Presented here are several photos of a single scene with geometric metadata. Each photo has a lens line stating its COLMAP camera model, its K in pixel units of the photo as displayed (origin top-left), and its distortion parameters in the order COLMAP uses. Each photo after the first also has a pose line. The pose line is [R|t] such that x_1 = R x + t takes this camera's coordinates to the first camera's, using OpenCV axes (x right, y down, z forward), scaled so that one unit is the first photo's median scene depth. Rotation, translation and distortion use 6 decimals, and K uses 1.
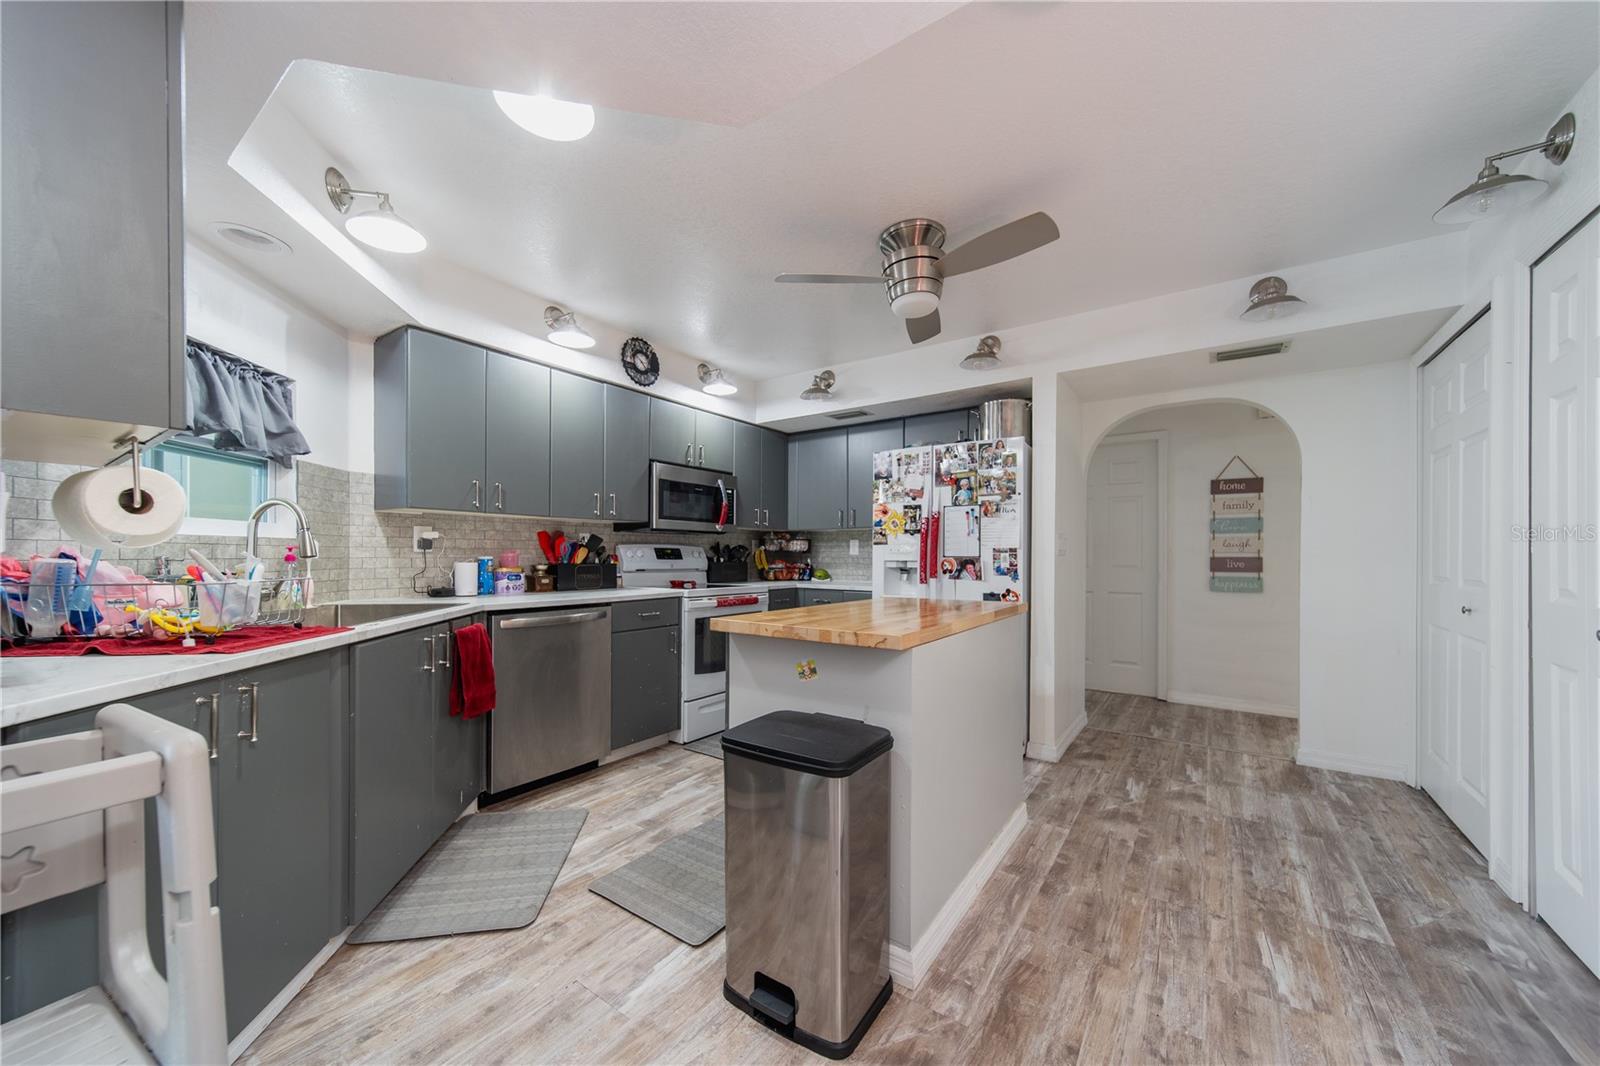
lens RADIAL K [[583.6, 0, 795.0], [0, 583.6, 556.6], [0, 0, 1]] dist [0.006605, -0.000098]
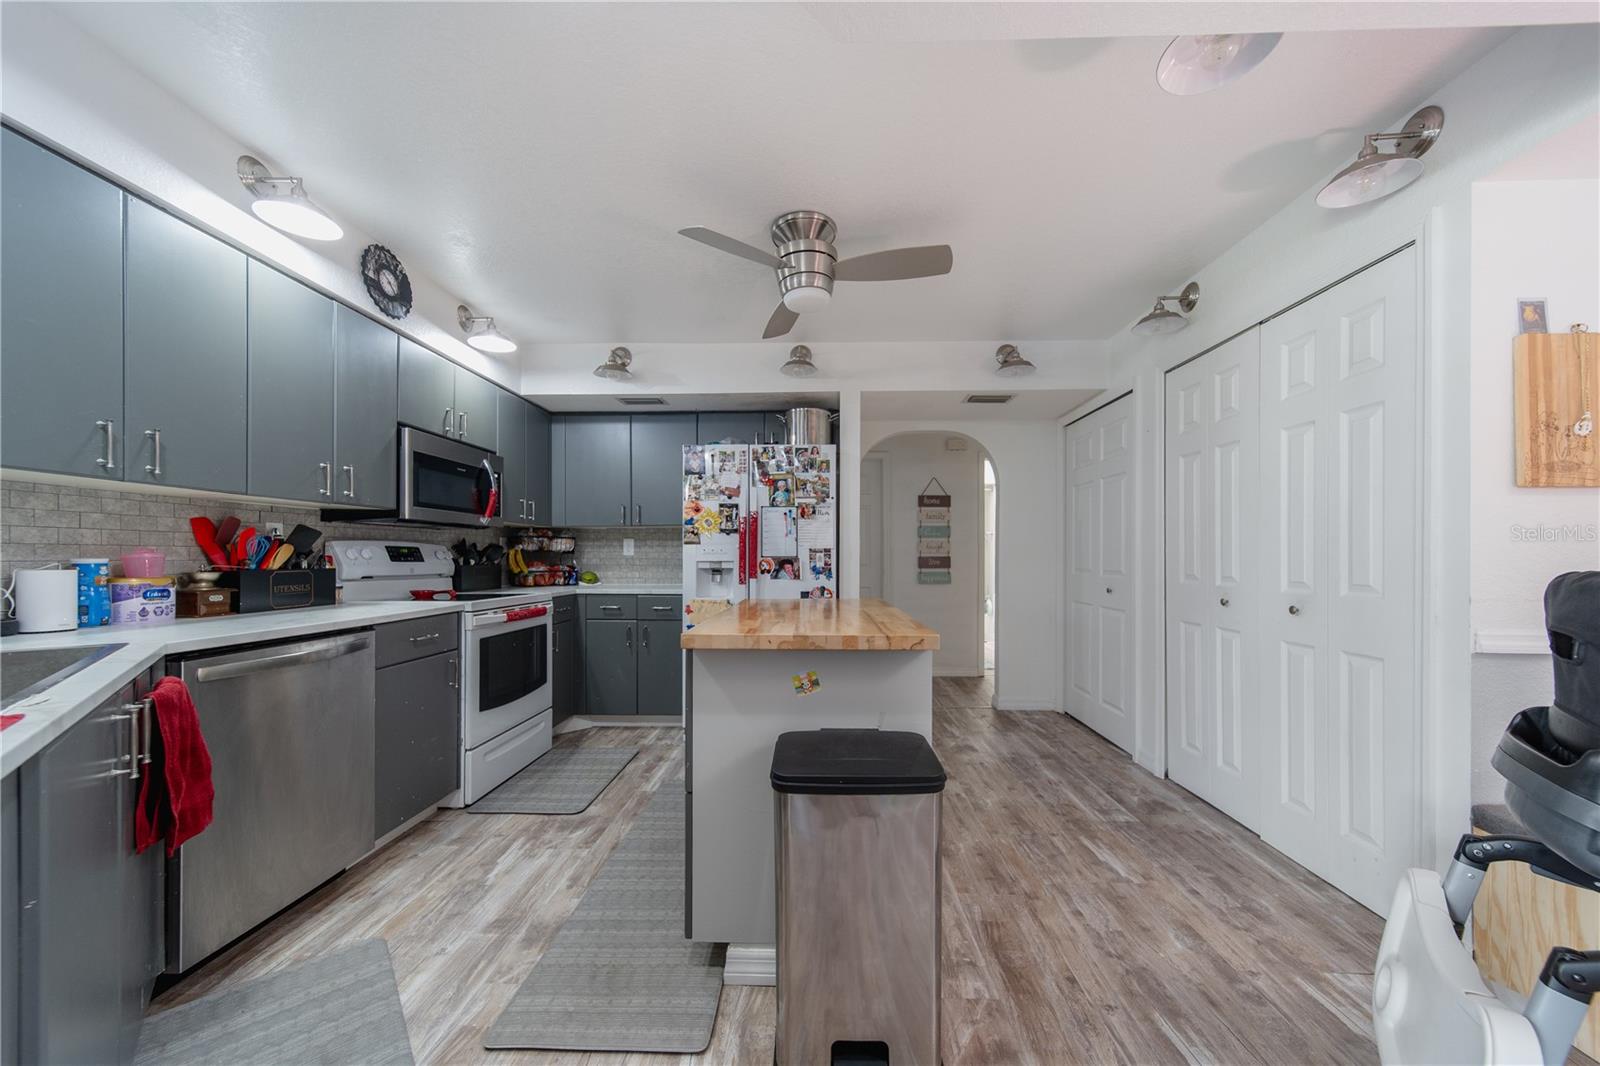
lens RADIAL K [[578.4, 0, 809.1], [0, 578.4, 558.9], [0, 0, 1]] dist [0.007423, -0.000028]
pose [[0.830097, -0.005314, 0.557594, -0.238614], [0.004246, 0.999986, 0.003209, 0.001038], [-0.557604, -0.000296, 0.830107, 0.134382]]
